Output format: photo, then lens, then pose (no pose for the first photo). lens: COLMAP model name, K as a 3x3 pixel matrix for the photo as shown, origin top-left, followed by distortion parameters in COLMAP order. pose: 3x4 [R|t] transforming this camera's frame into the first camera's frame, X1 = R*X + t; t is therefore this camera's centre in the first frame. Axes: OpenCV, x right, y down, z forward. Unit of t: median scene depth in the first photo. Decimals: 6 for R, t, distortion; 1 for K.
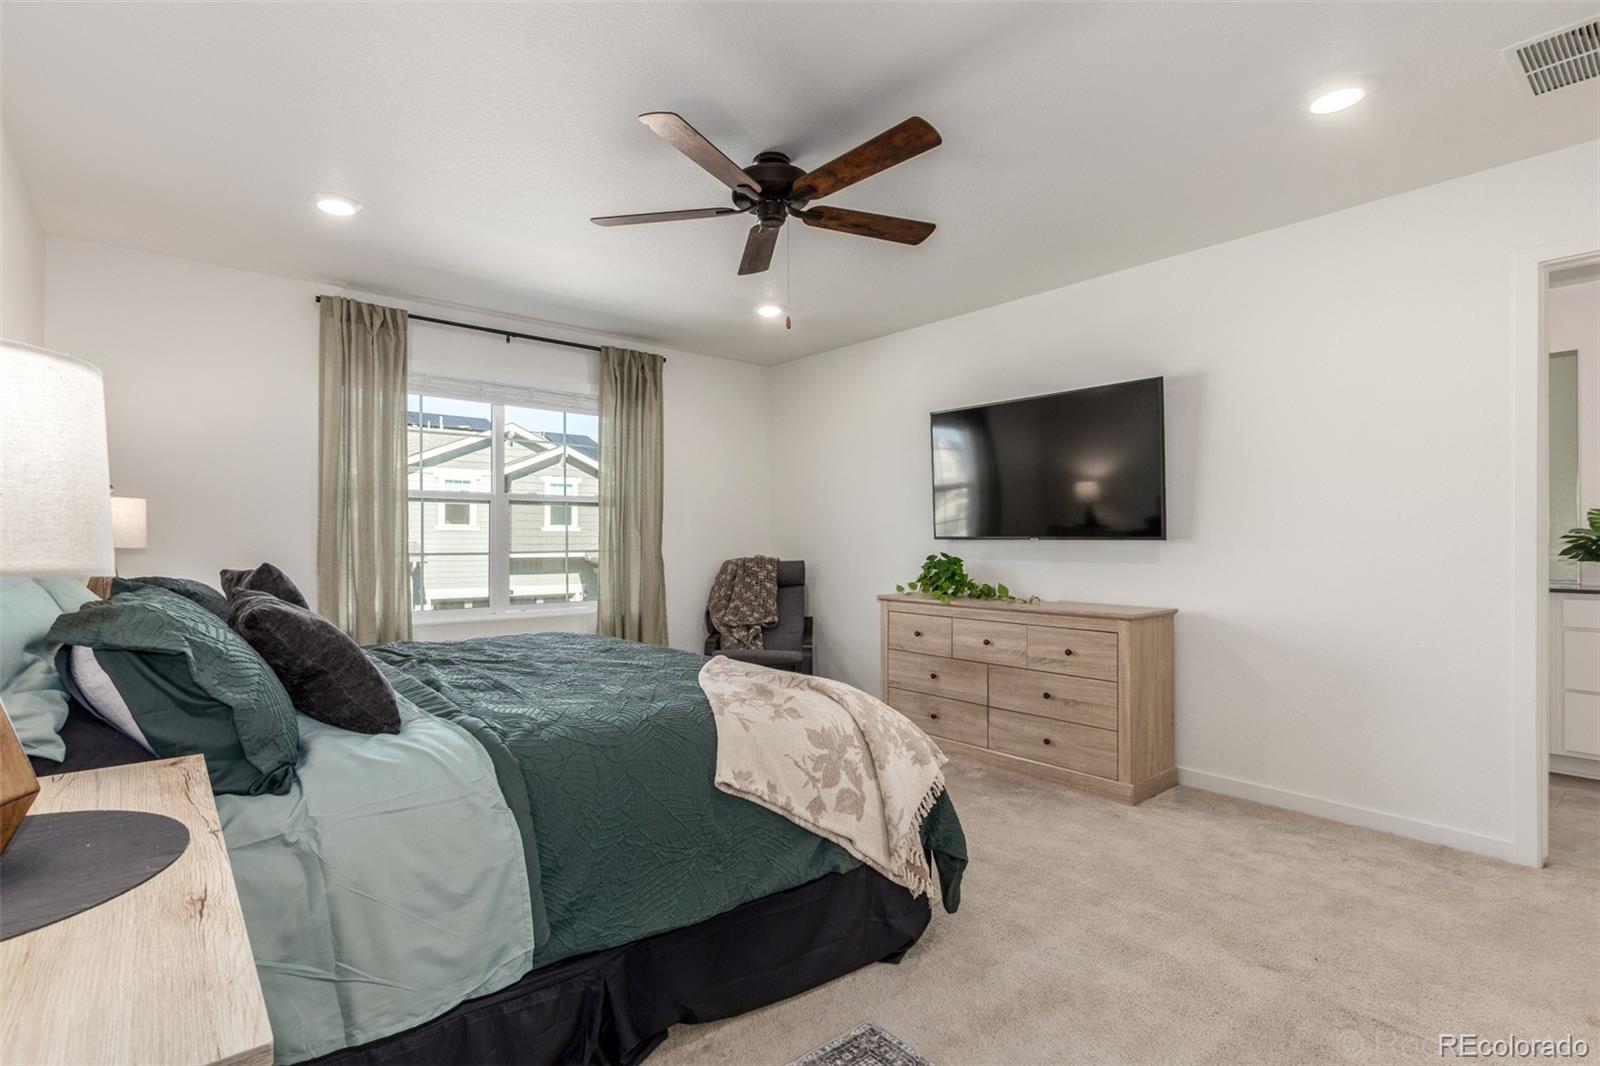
lens RADIAL K [[697.2, 0, 800.0], [0, 697.2, 533.0], [0, 0, 1]] dist [0.001387, -0.000124]
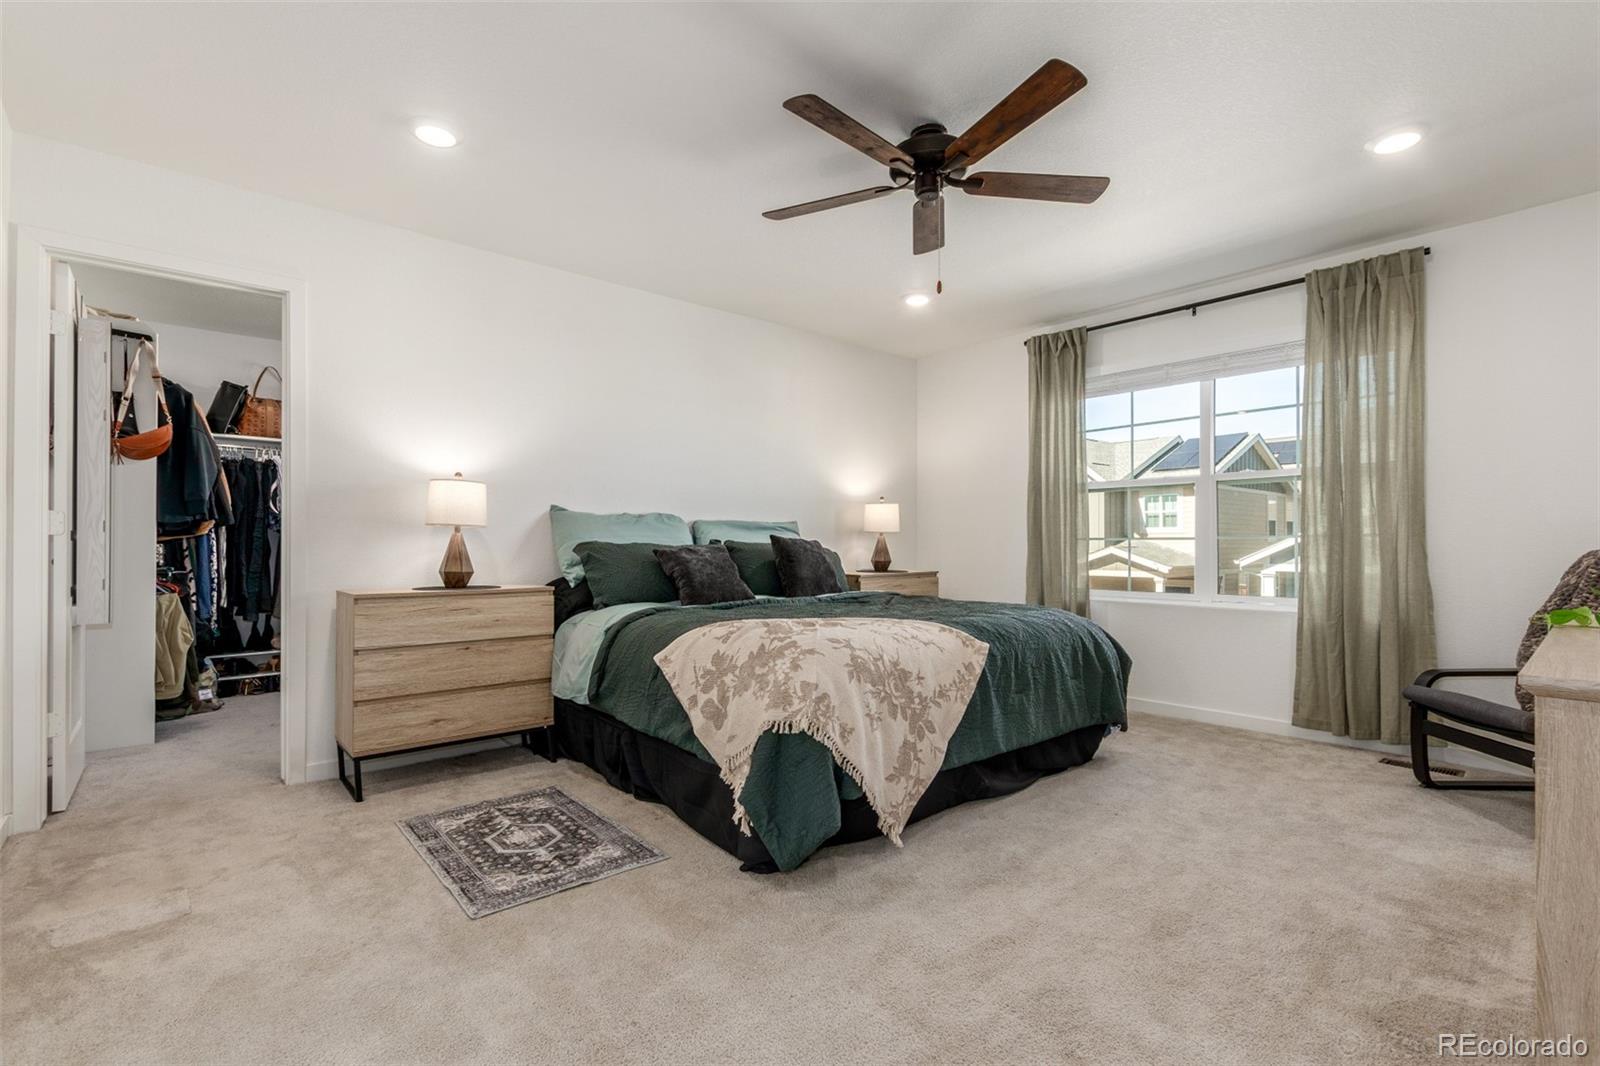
lens RADIAL K [[734.9, 0, 802.3], [0, 734.9, 535.6], [0, 0, 1]] dist [0.004471, -0.001368]
pose [[0.062812, -0.011483, -0.997959, 0.653133], [0.013015, 0.999858, -0.010685, 0.034913], [0.997940, -0.012317, 0.062953, 0.489609]]
